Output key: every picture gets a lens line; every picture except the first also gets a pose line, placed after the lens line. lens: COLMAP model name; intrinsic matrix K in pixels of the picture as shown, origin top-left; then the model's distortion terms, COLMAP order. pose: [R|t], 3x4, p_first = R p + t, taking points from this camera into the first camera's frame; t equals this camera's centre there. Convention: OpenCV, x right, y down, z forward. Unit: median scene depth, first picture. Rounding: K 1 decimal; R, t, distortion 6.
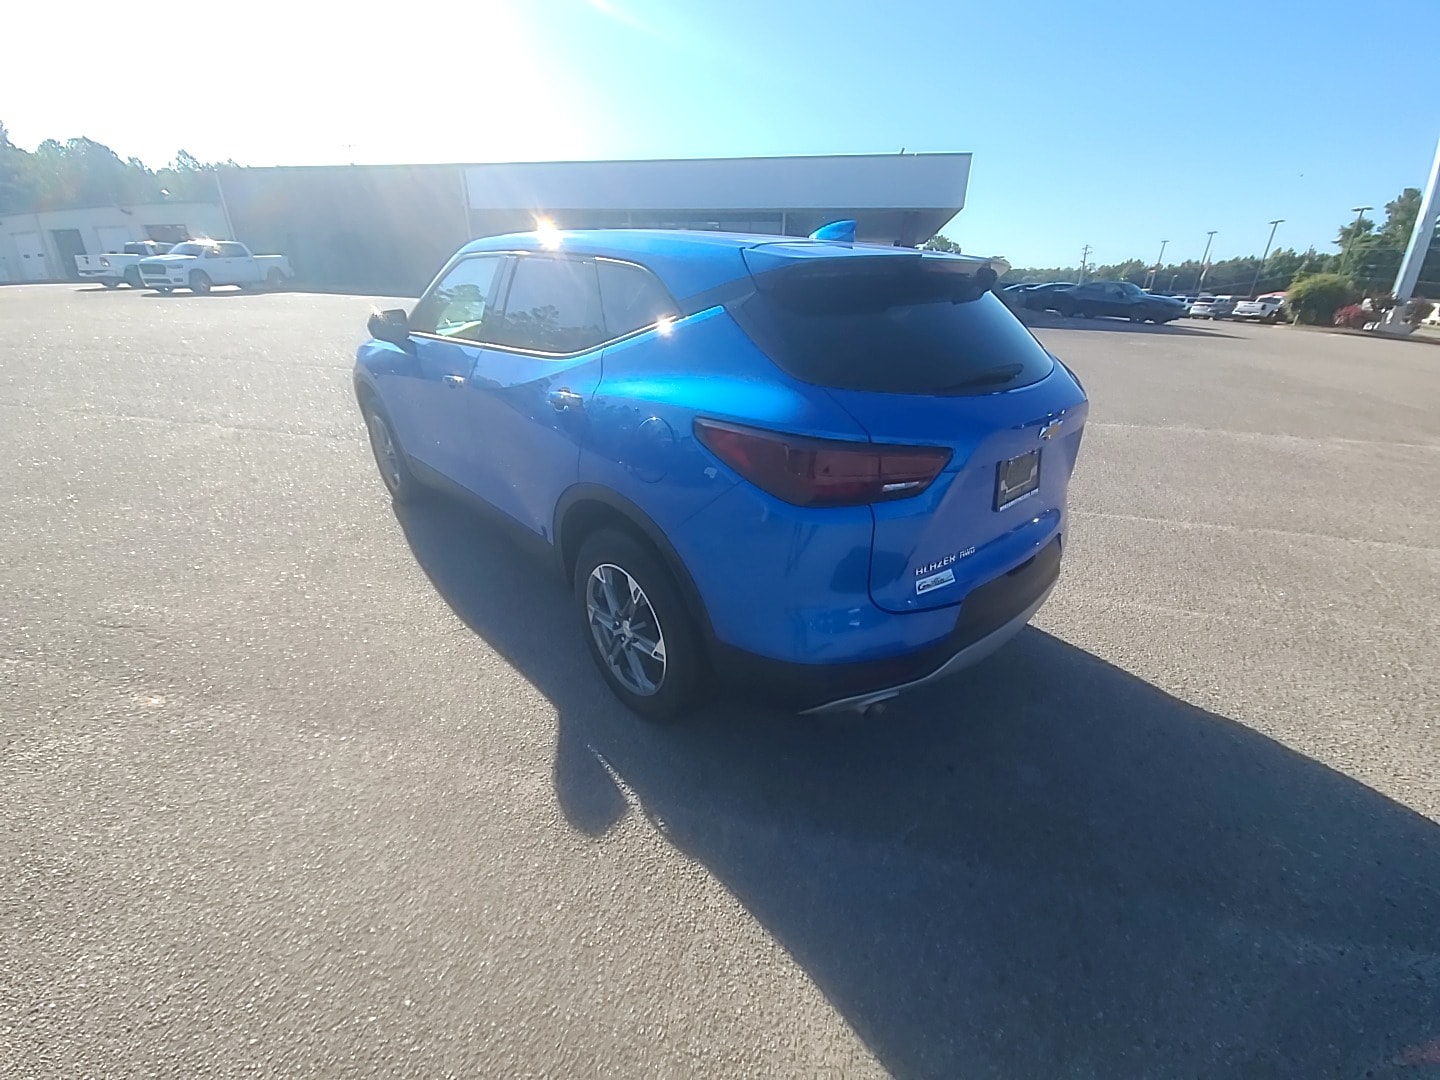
lens RADIAL K [[595.0, 0, 720.0], [0, 595.0, 540.0], [0, 0, 1]] dist [0.000441, 0.000072]
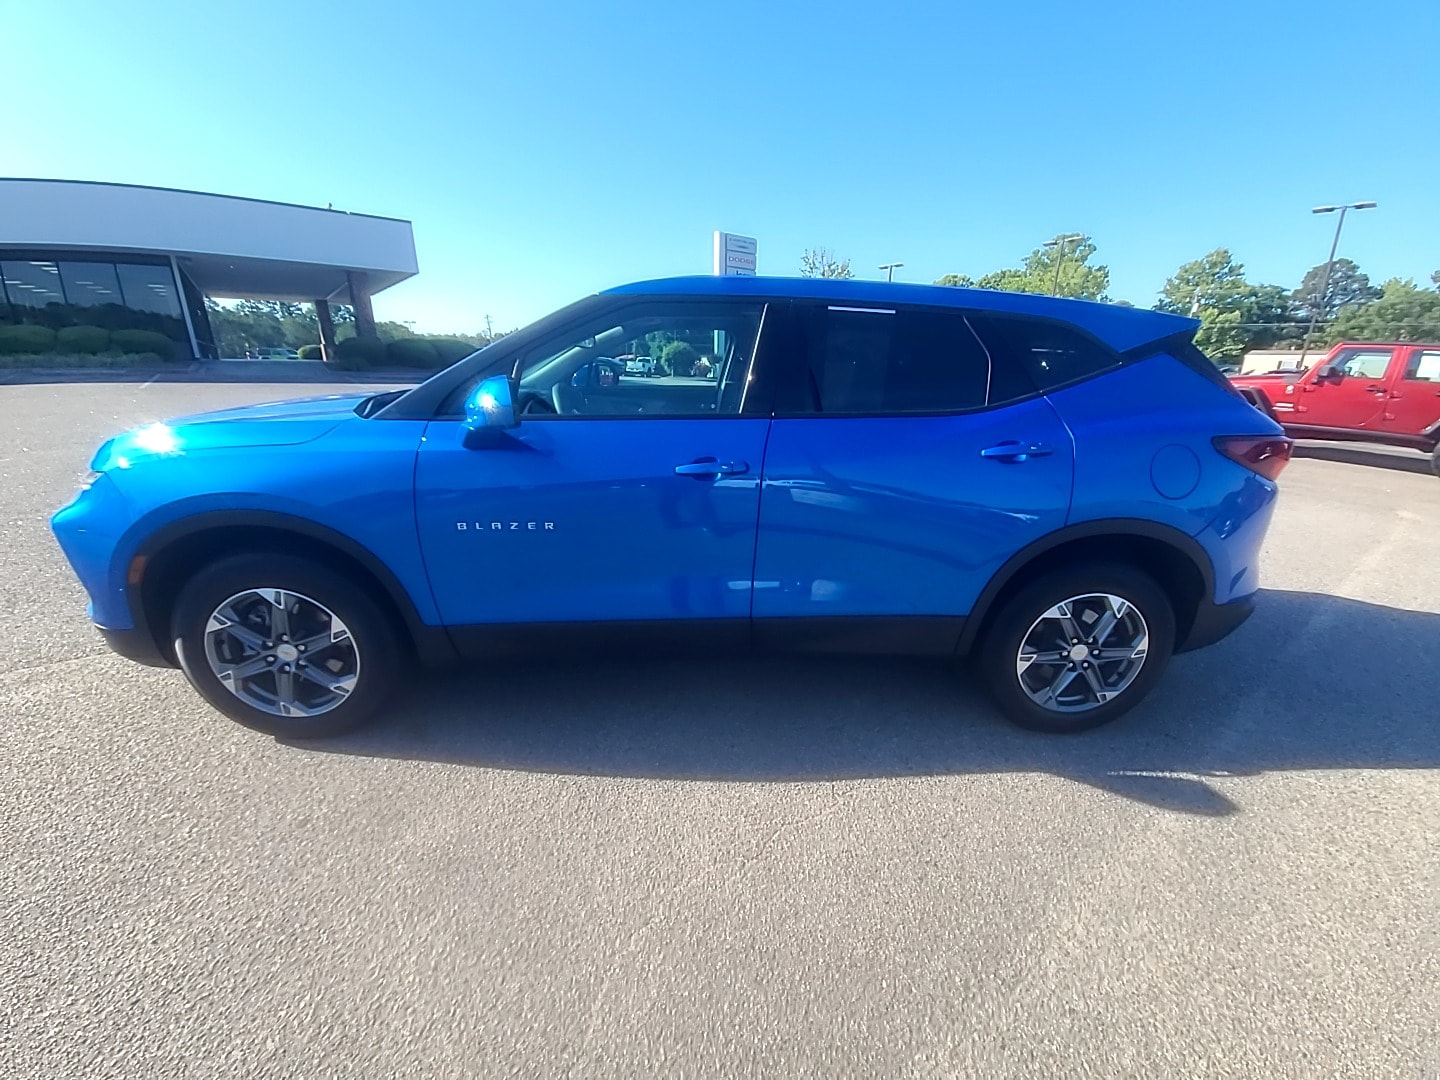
lens RADIAL K [[595.0, 0, 720.0], [0, 595.0, 540.0], [0, 0, 1]] dist [0.000441, 0.000072]
pose [[0.618572, -0.237763, 0.748891, -0.126952], [0.308752, 0.950001, 0.046588, -0.027812], [-0.722524, 0.202404, 0.661053, 0.072221]]
